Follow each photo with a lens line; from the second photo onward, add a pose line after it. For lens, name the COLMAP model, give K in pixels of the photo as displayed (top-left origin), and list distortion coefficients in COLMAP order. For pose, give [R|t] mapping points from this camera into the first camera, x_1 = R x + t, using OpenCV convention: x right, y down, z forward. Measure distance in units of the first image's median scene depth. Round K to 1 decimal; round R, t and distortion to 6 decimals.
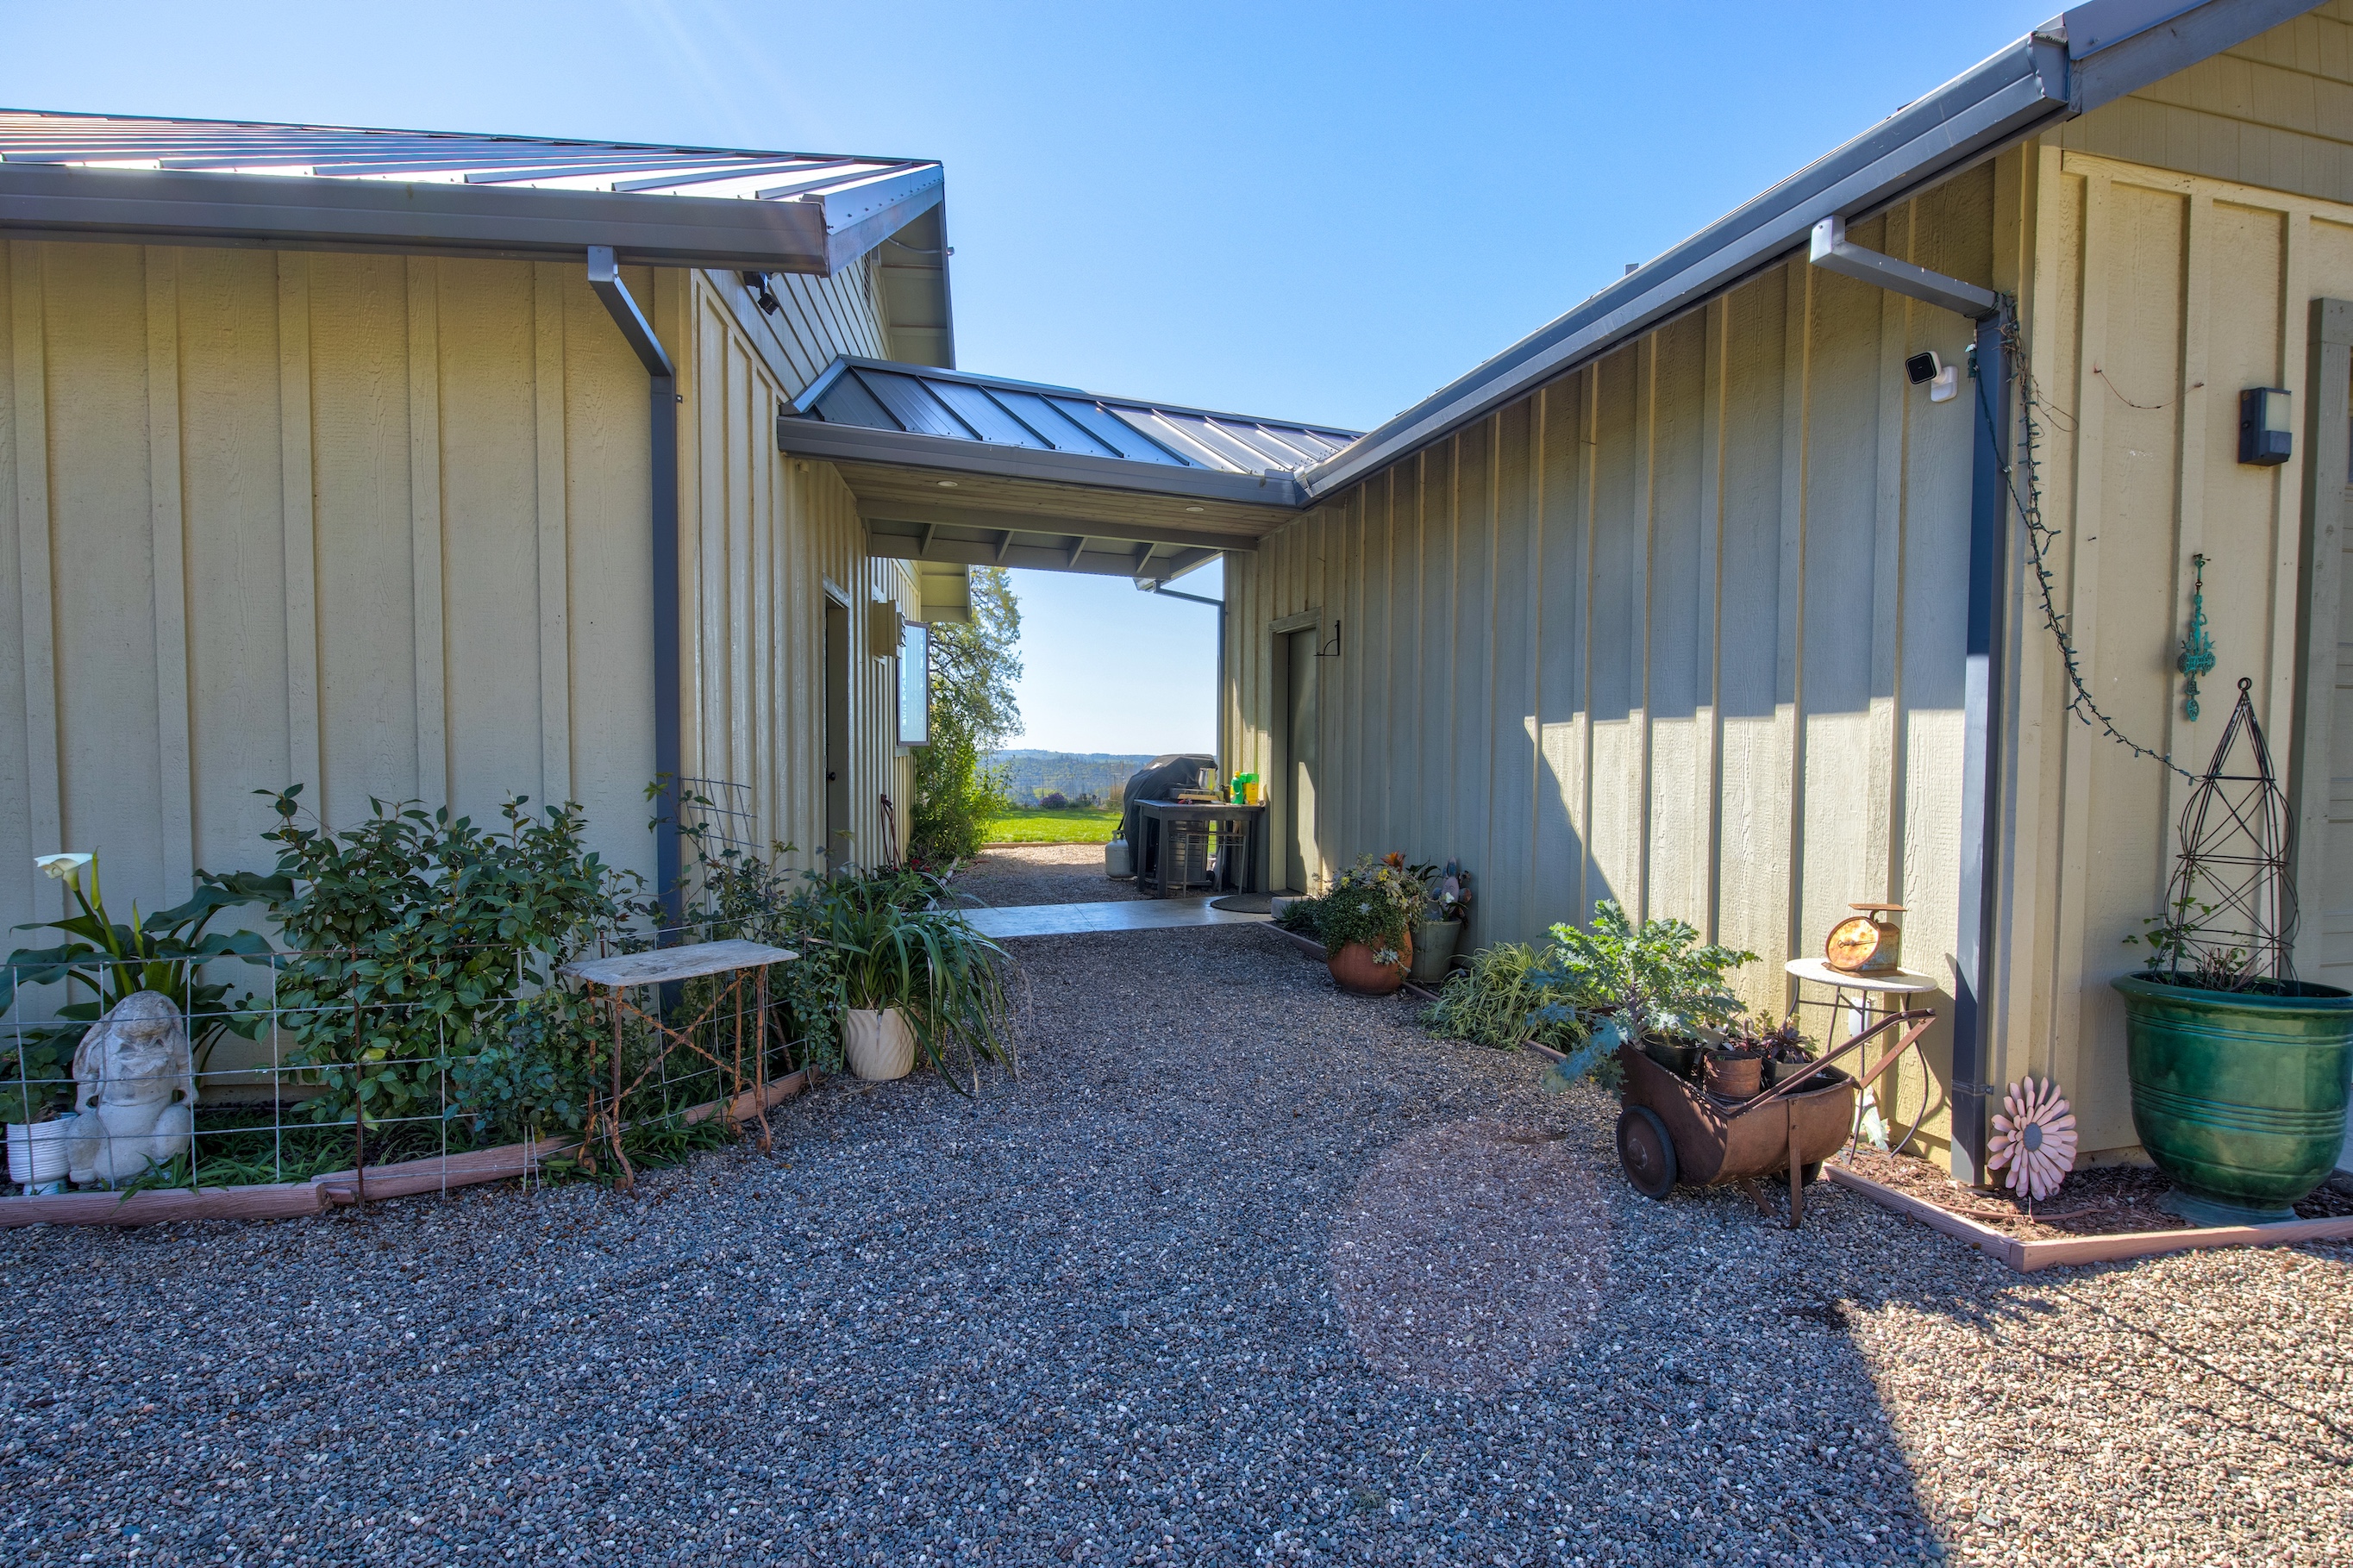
lens RADIAL K [[1167.9, 0, 1155.0], [0, 1167.9, 797.5], [0, 0, 1]] dist [-0.009763, -0.000454]
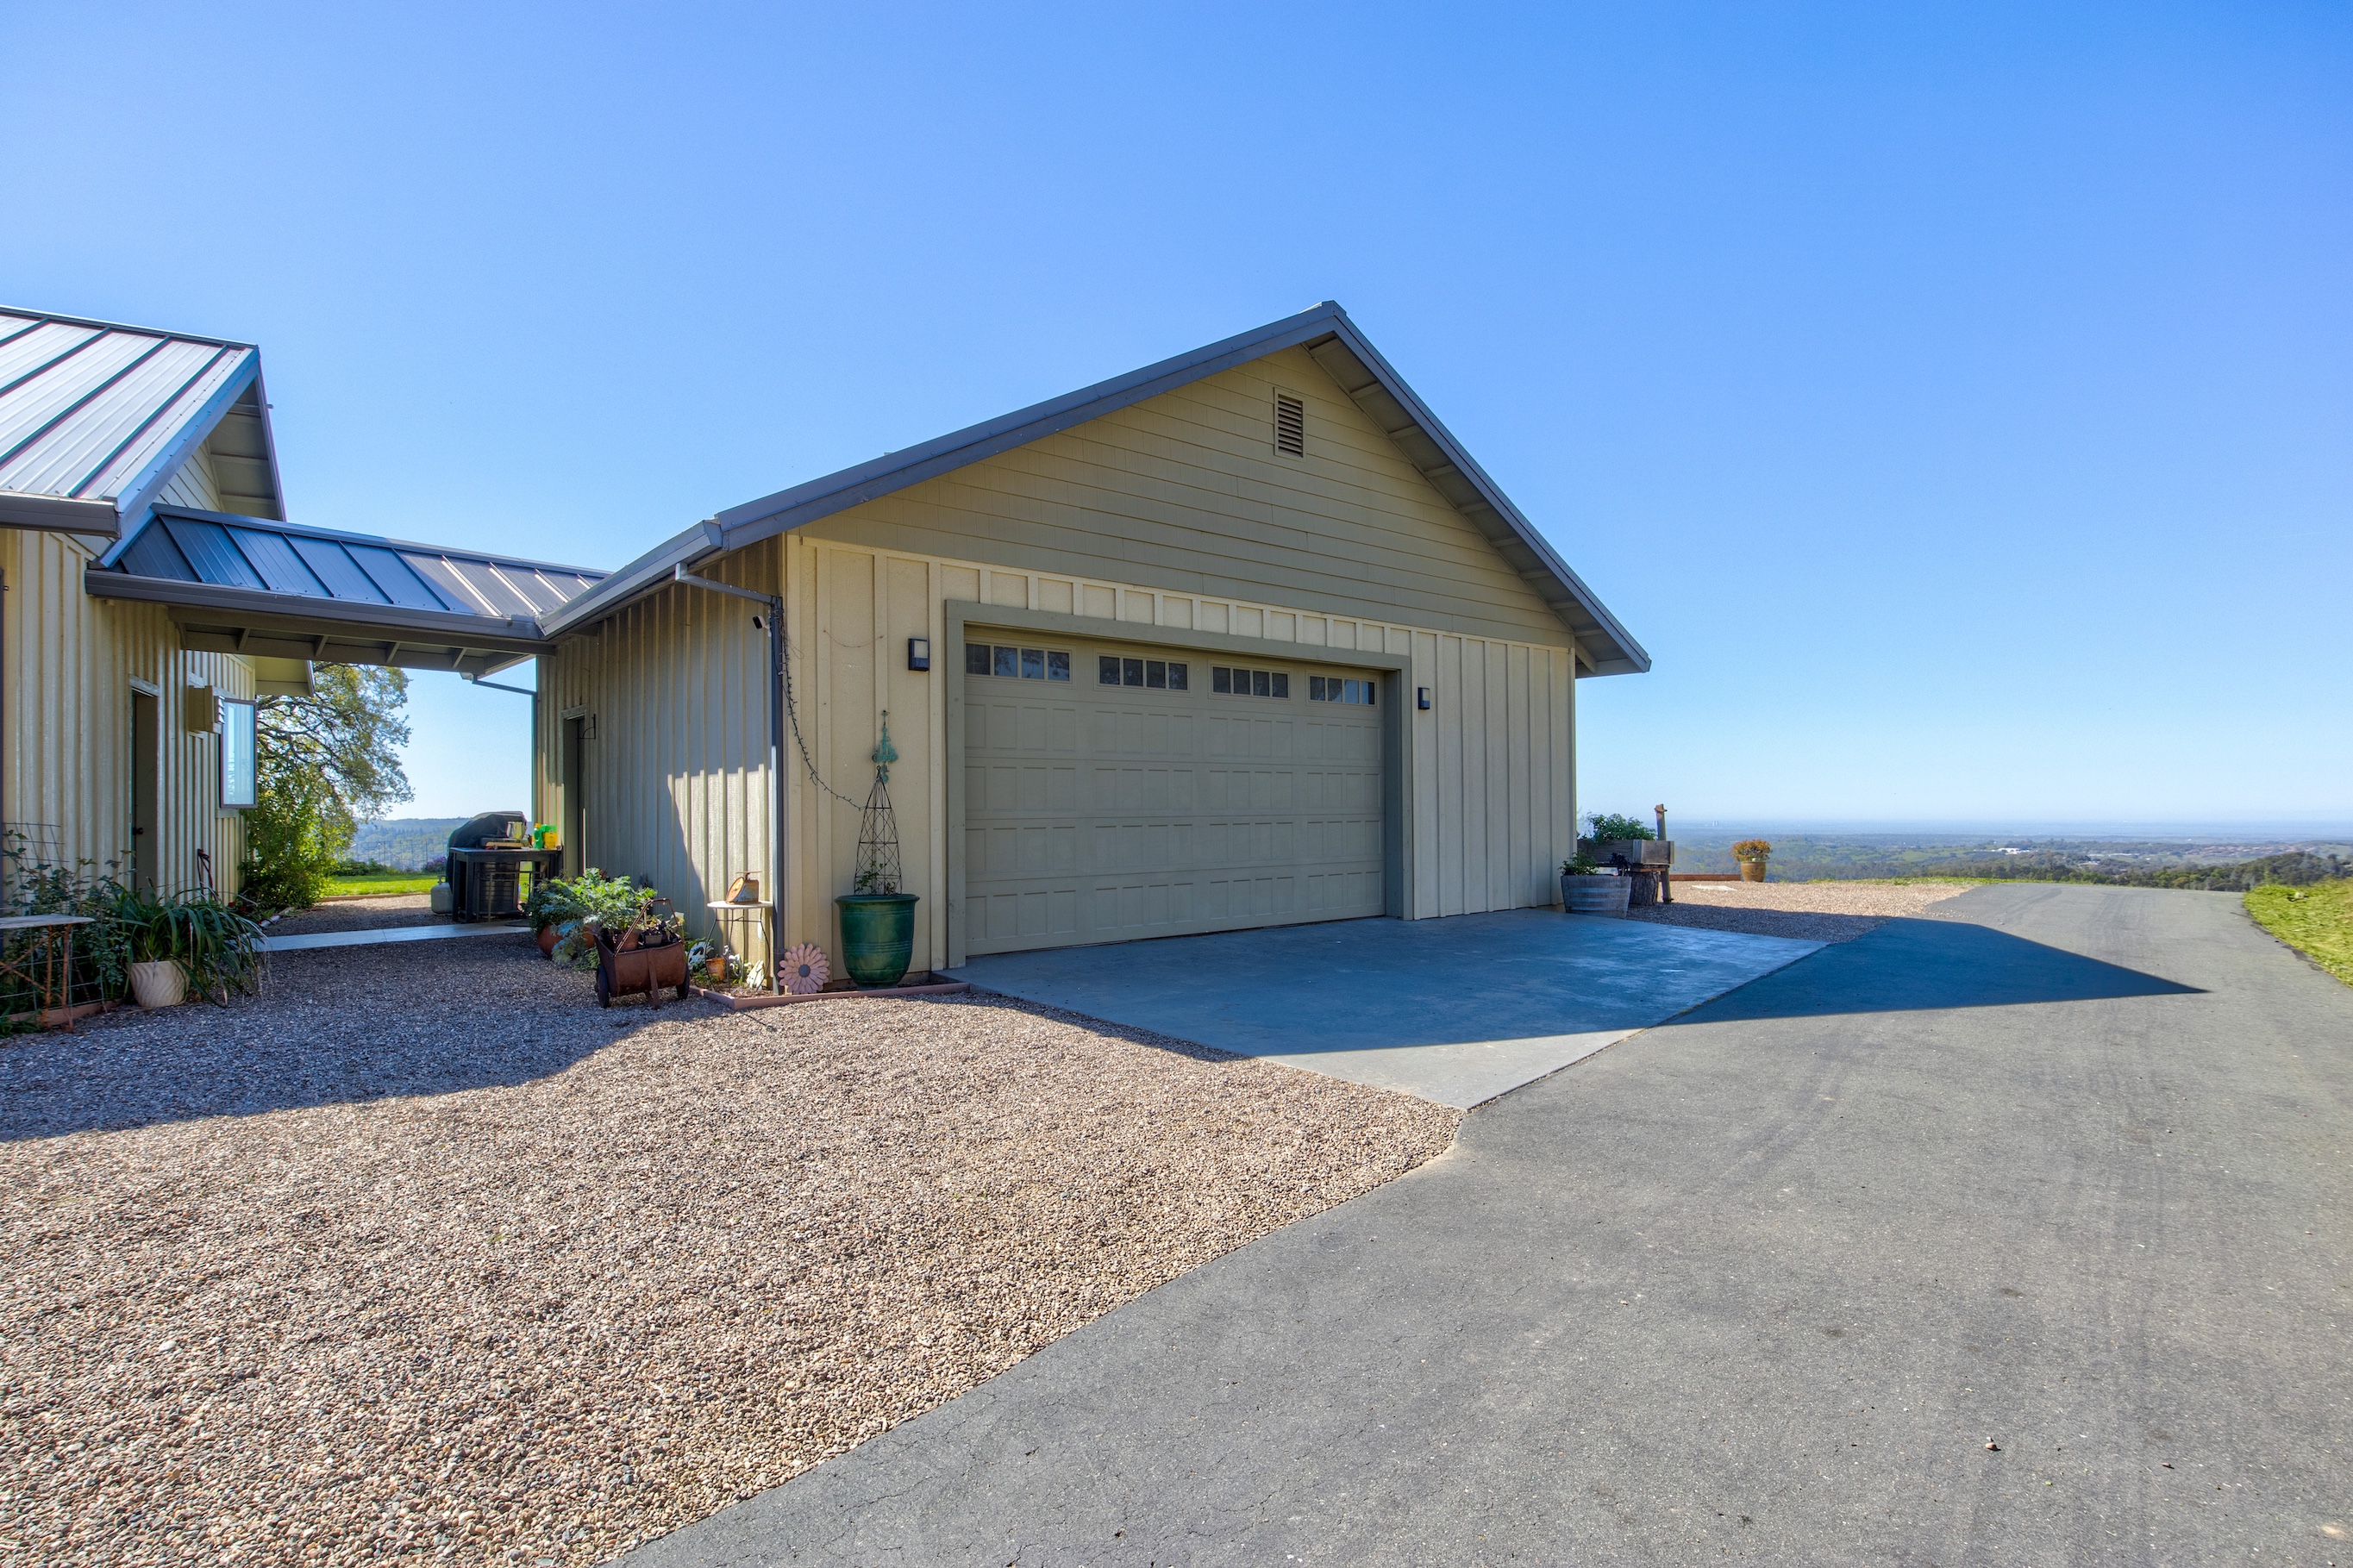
lens RADIAL K [[1167.9, 0, 1179.1], [0, 1167.9, 797.3], [0, 0, 1]] dist [-0.009763, -0.000454]
pose [[0.903767, -0.008543, 0.427940, 0.219691], [0.031847, 0.998372, -0.047327, 0.044419], [-0.426838, 0.056402, 0.902567, -0.659451]]
